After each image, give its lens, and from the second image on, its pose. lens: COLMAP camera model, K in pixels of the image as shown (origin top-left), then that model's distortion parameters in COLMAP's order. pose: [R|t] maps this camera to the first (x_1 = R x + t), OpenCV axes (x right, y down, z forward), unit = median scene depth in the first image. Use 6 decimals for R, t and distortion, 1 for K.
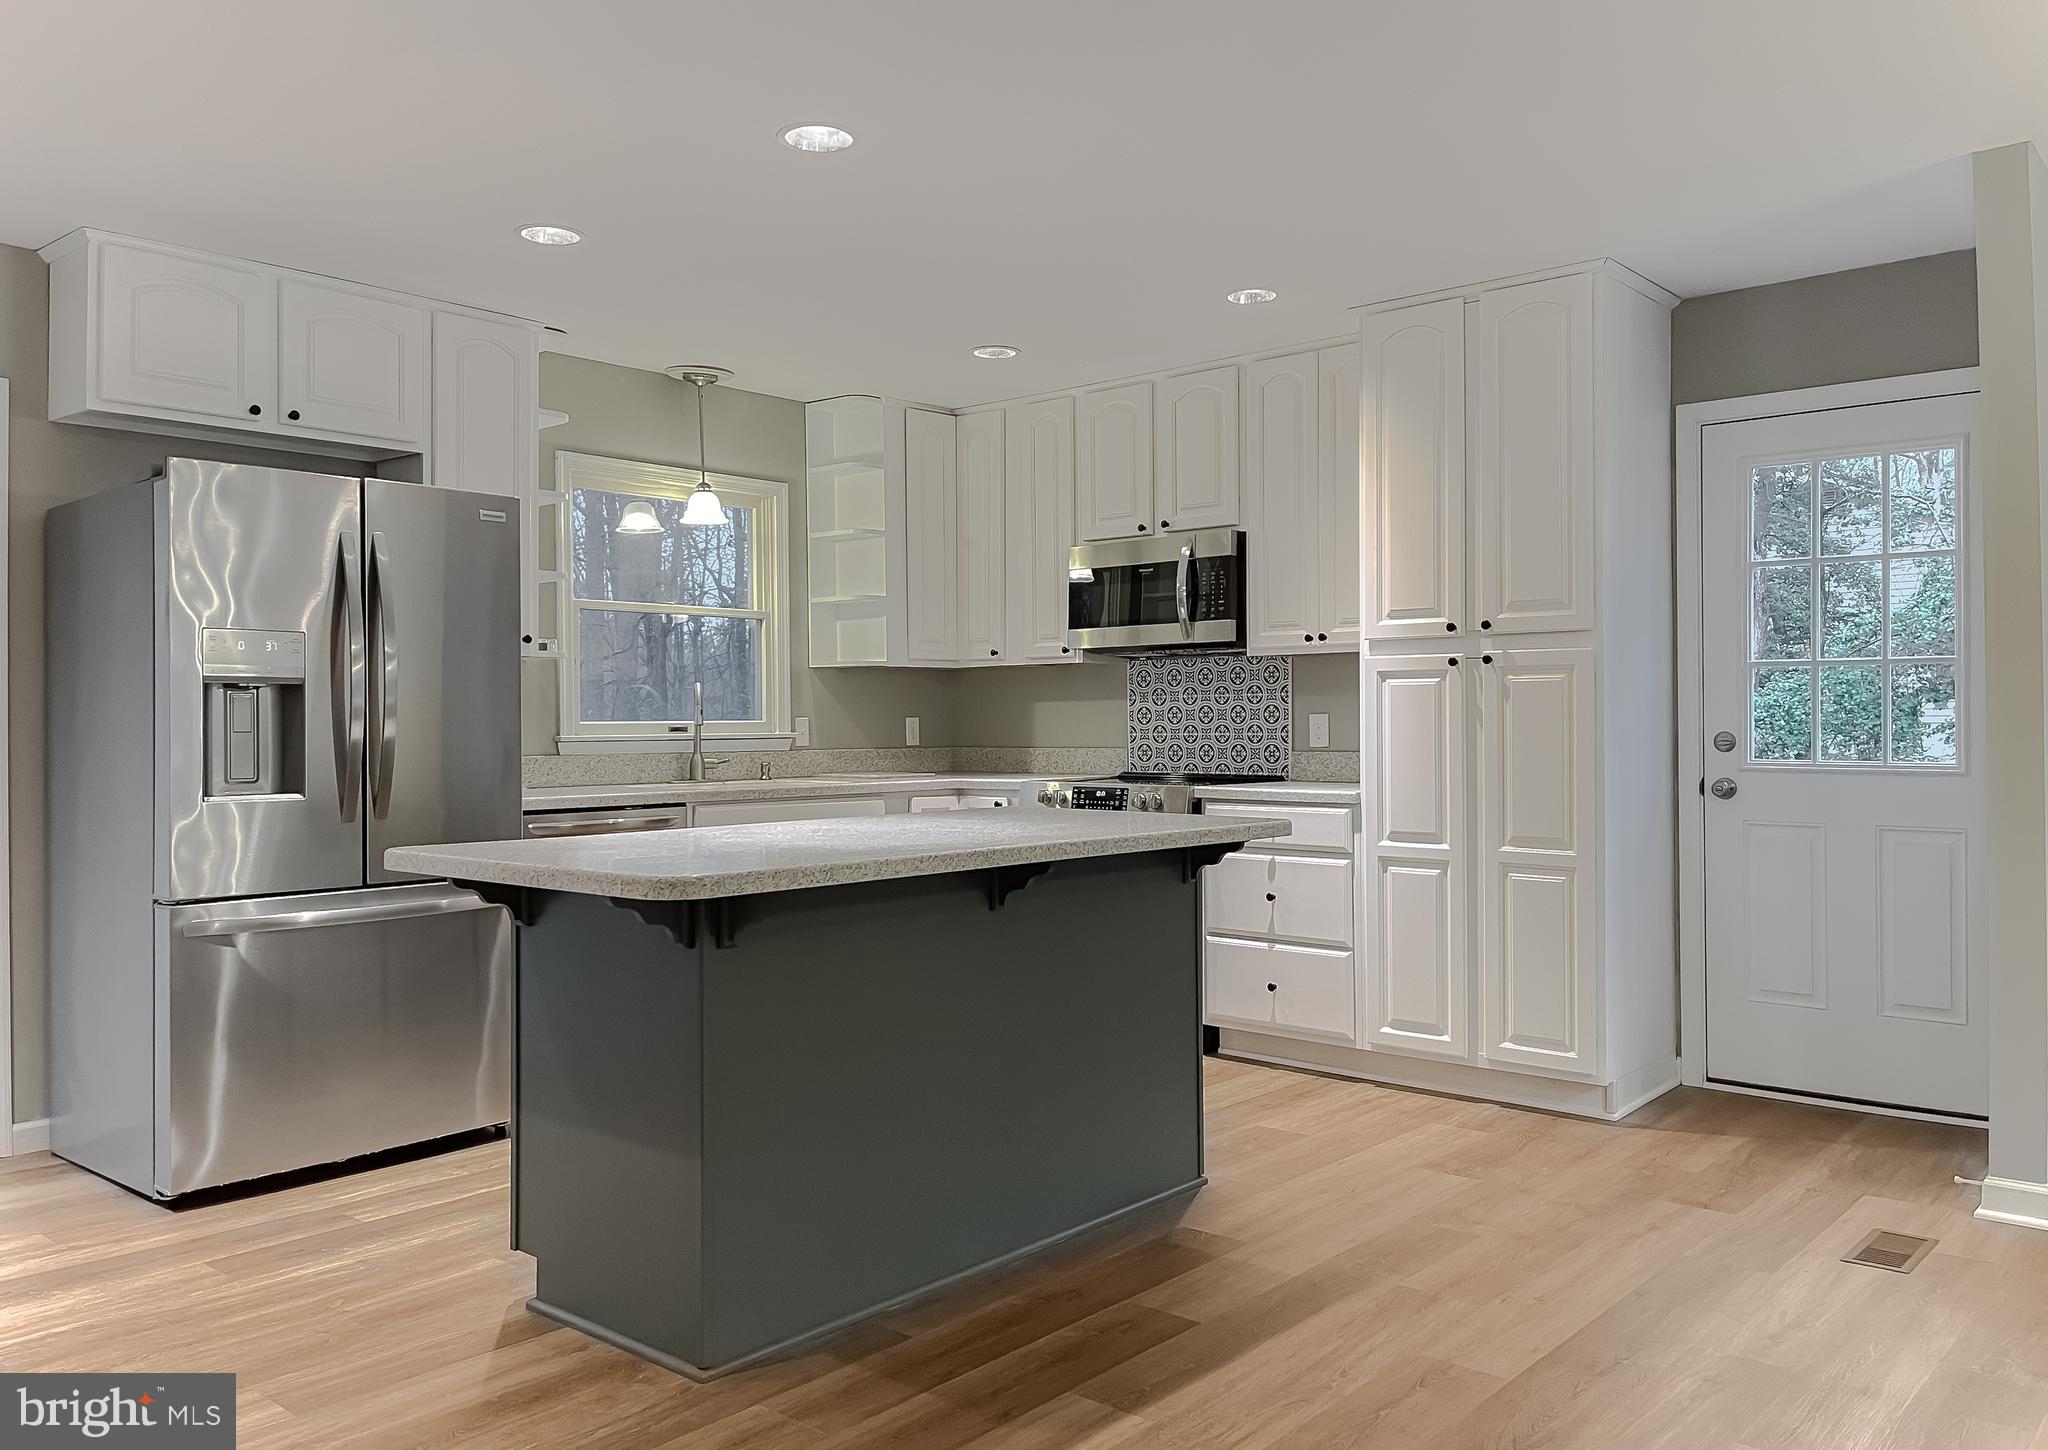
lens RADIAL K [[1553.2, 0, 1029.0], [0, 1553.2, 712.9], [0, 0, 1]] dist [0.040058, -0.001884]
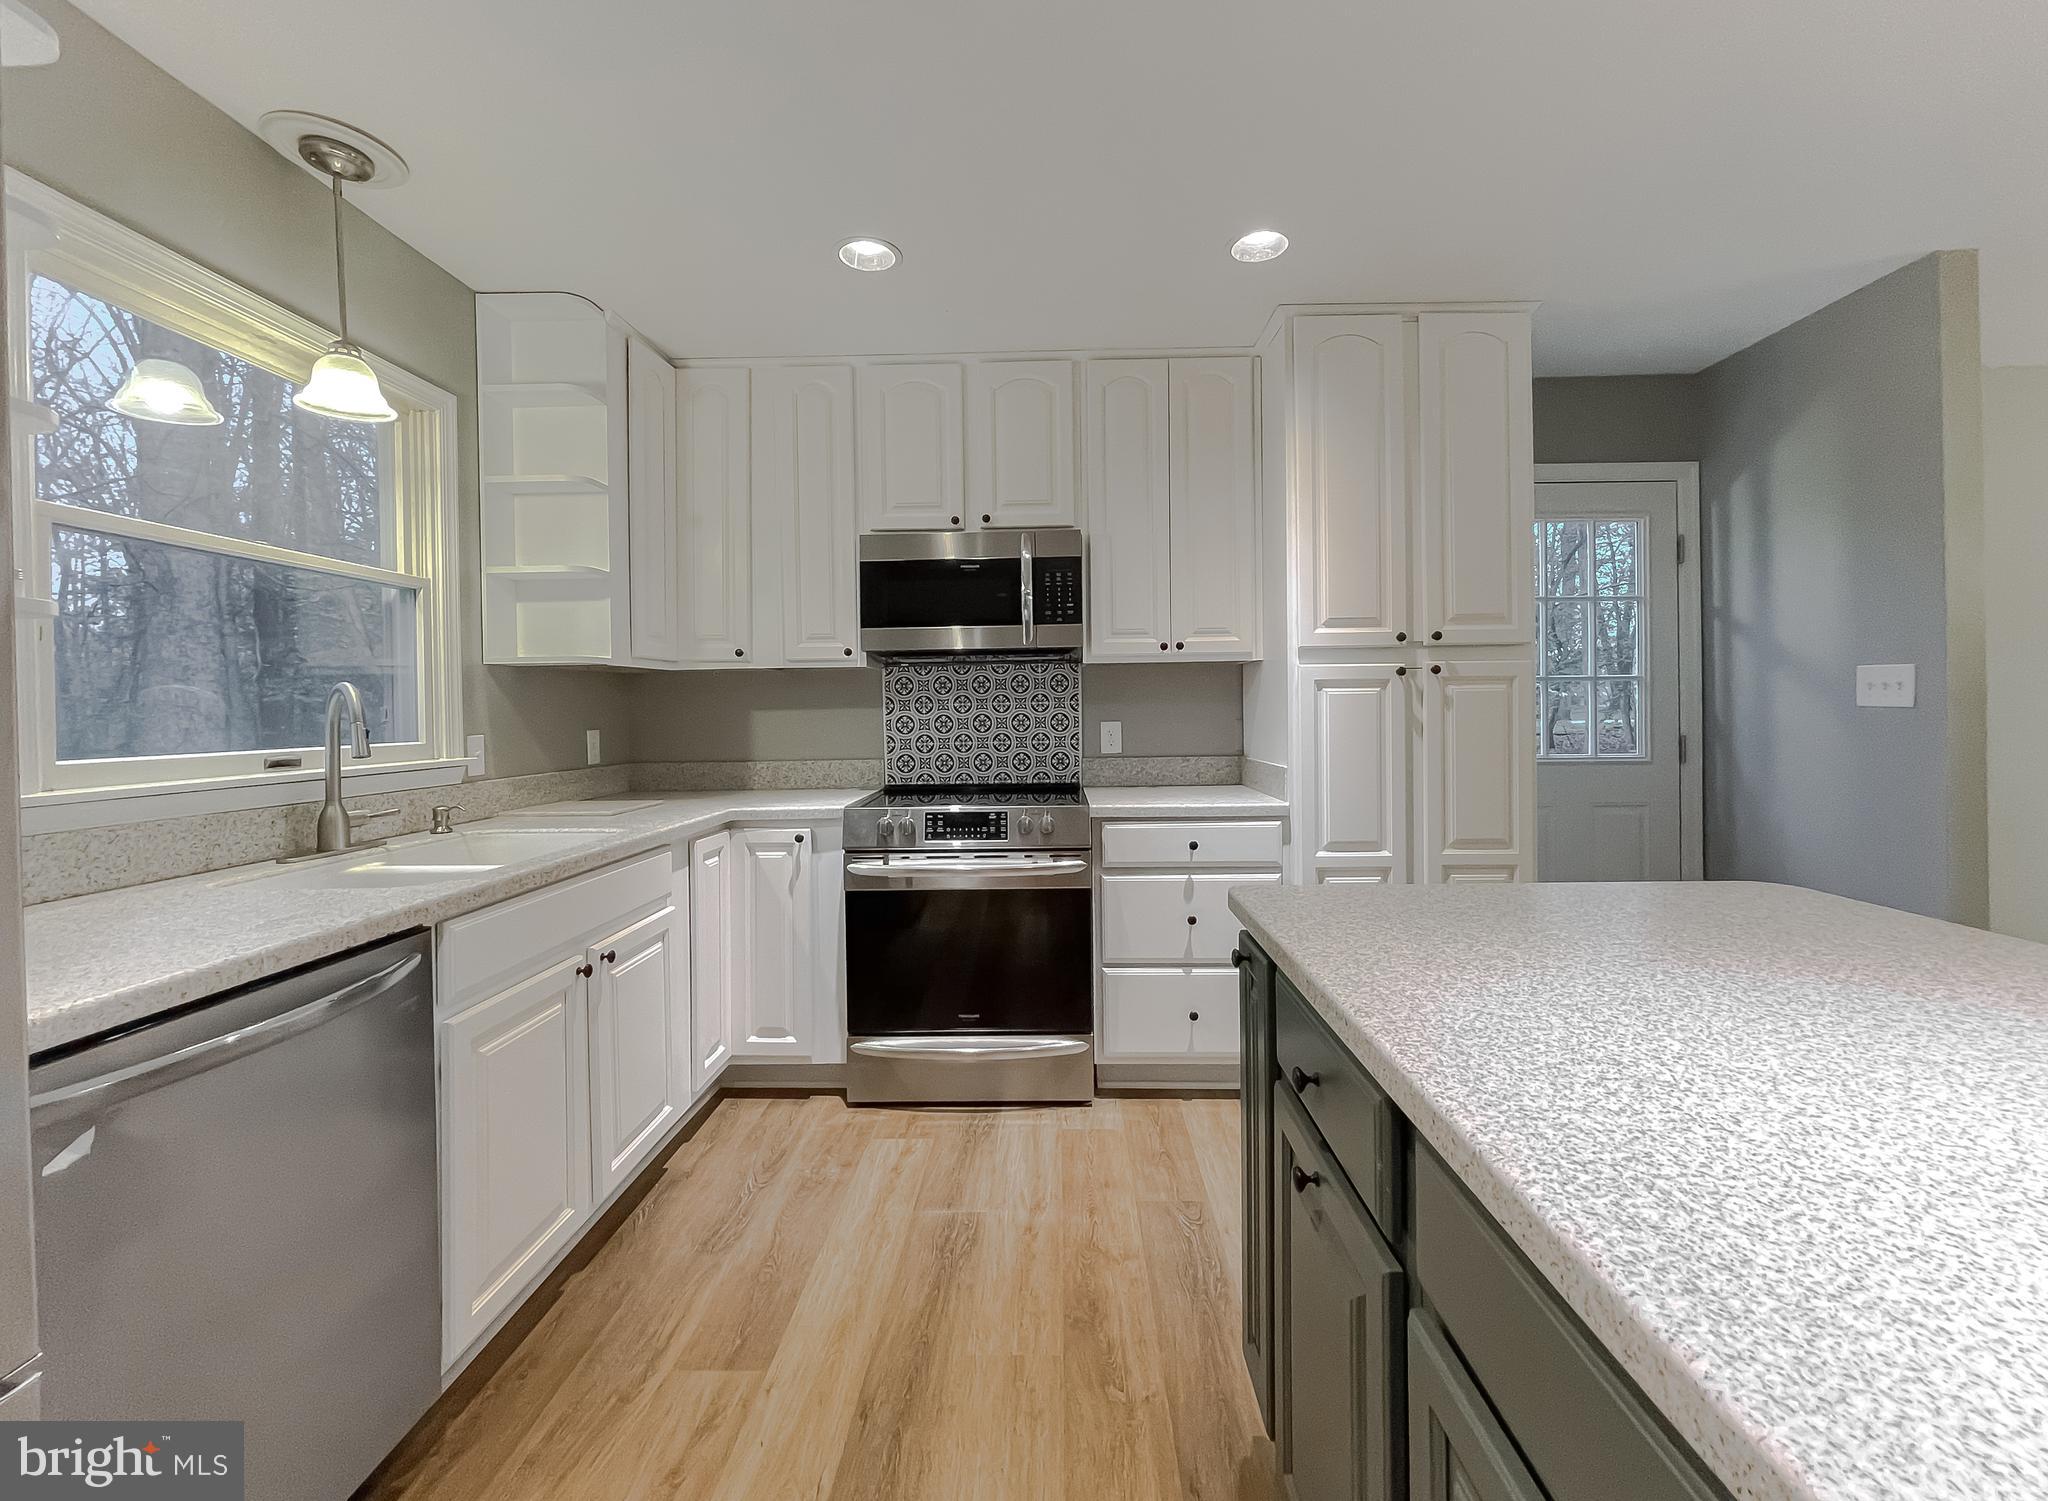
lens RADIAL K [[850.5, 0, 1033.3], [0, 850.5, 716.4], [0, 0, 1]] dist [0.000276, -0.000616]
pose [[0.772995, -0.010034, 0.634332, -0.240177], [0.006424, 0.999947, 0.007989, -0.008669], [-0.634379, -0.002101, 0.773019, 0.663733]]
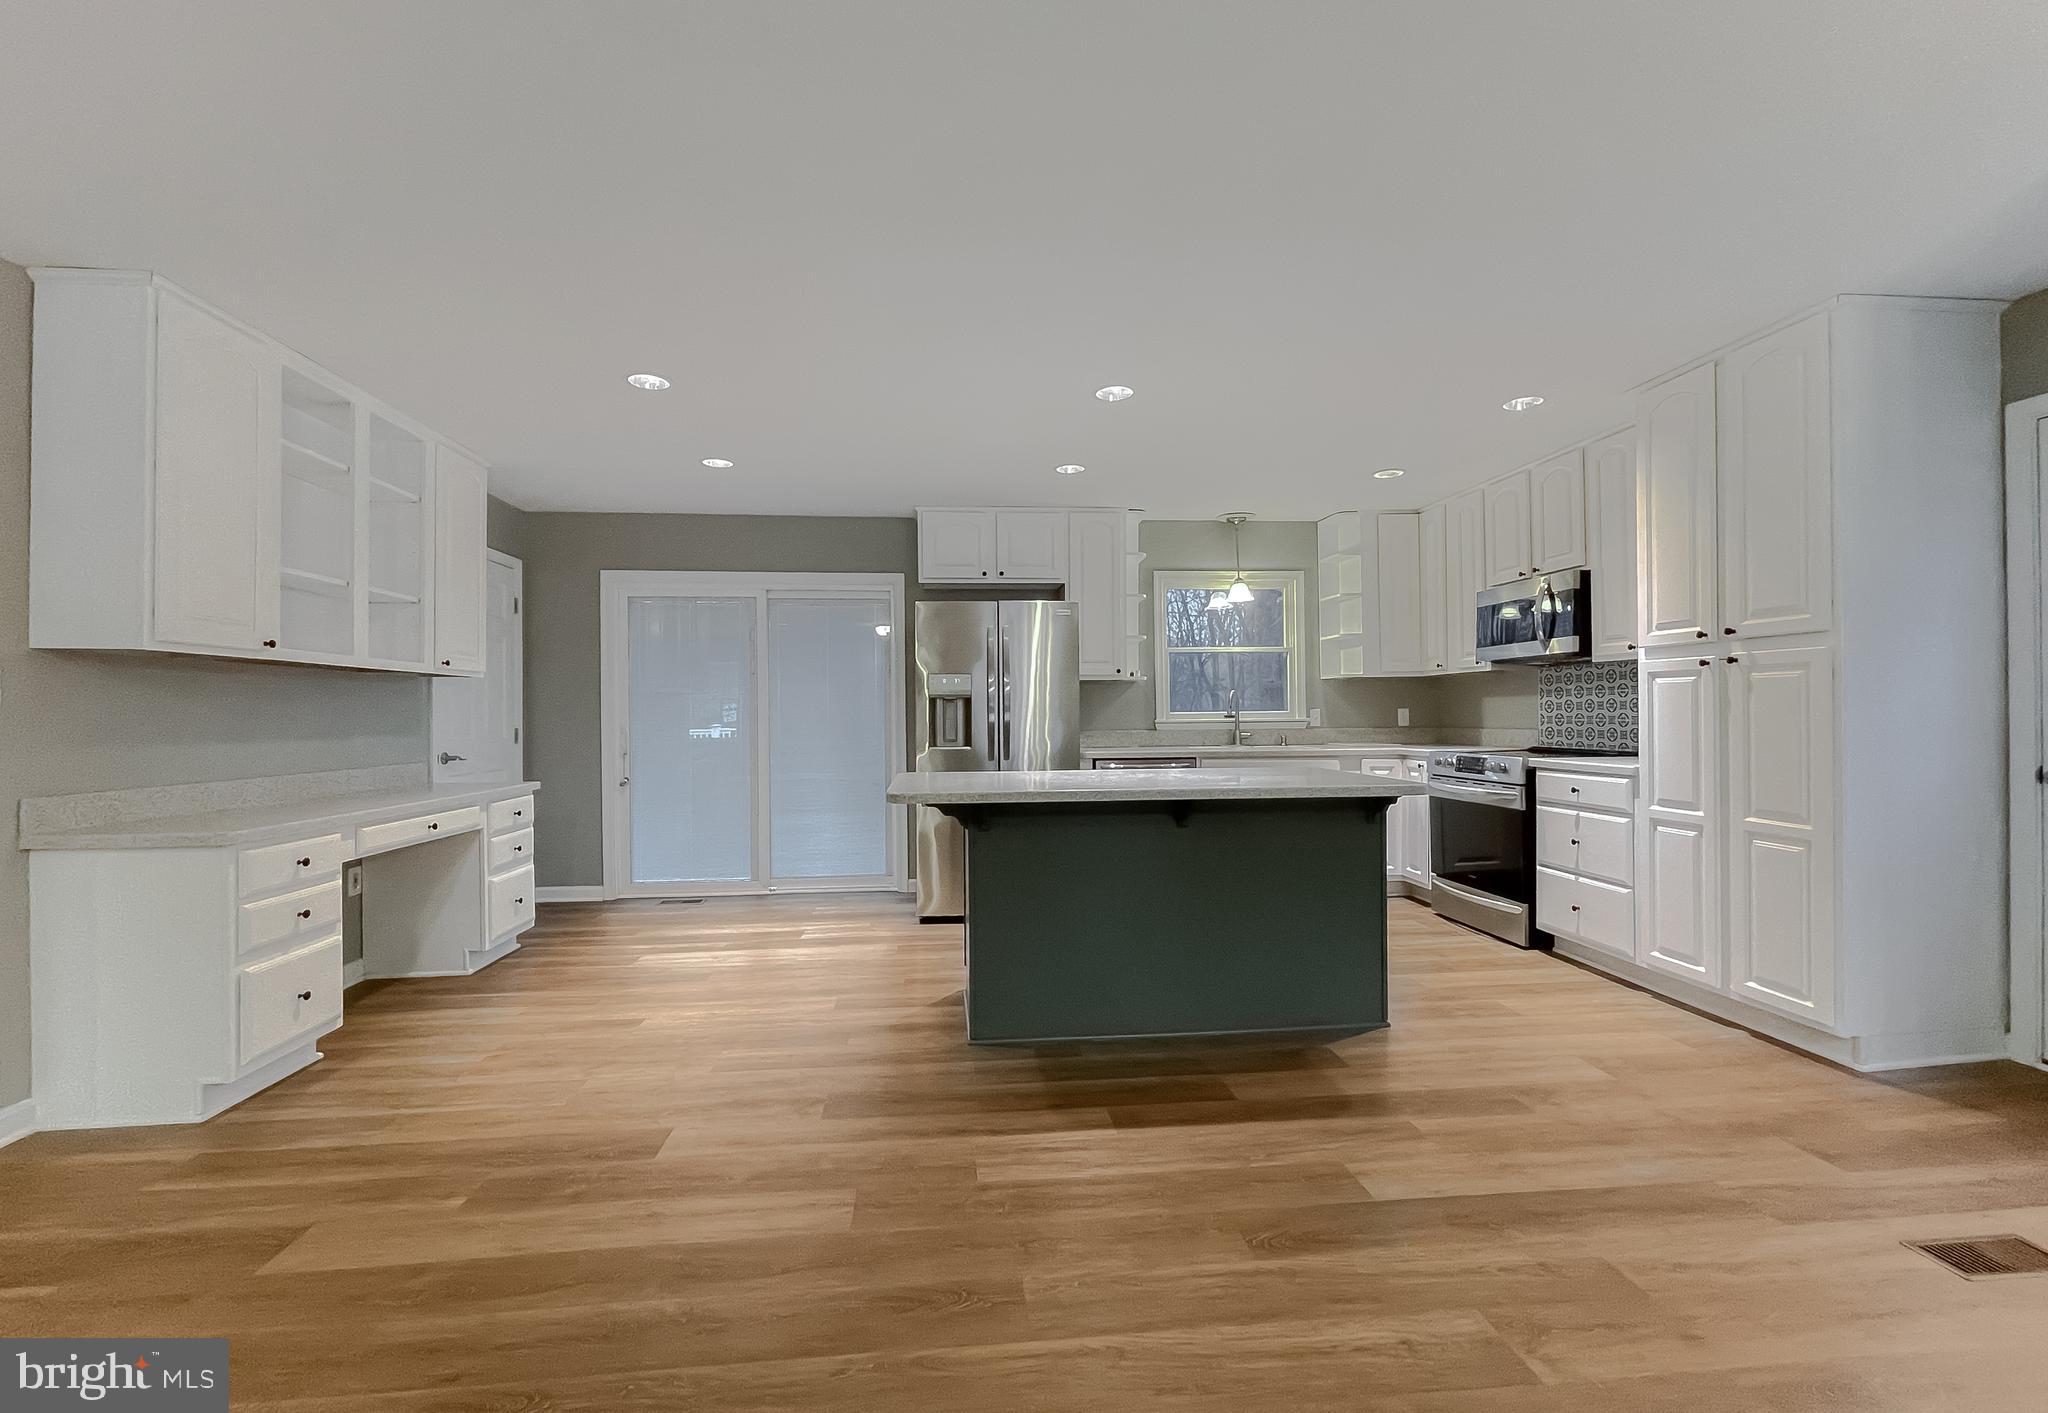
lens RADIAL K [[849.9, 0, 1019.9], [0, 849.9, 711.4], [0, 0, 1]] dist [-0.002083, -0.000231]
pose [[0.724609, -0.003515, -0.689151, 0.313111], [0.009816, 0.999938, 0.005222, -0.003245], [0.689090, -0.010549, 0.724599, 0.136791]]
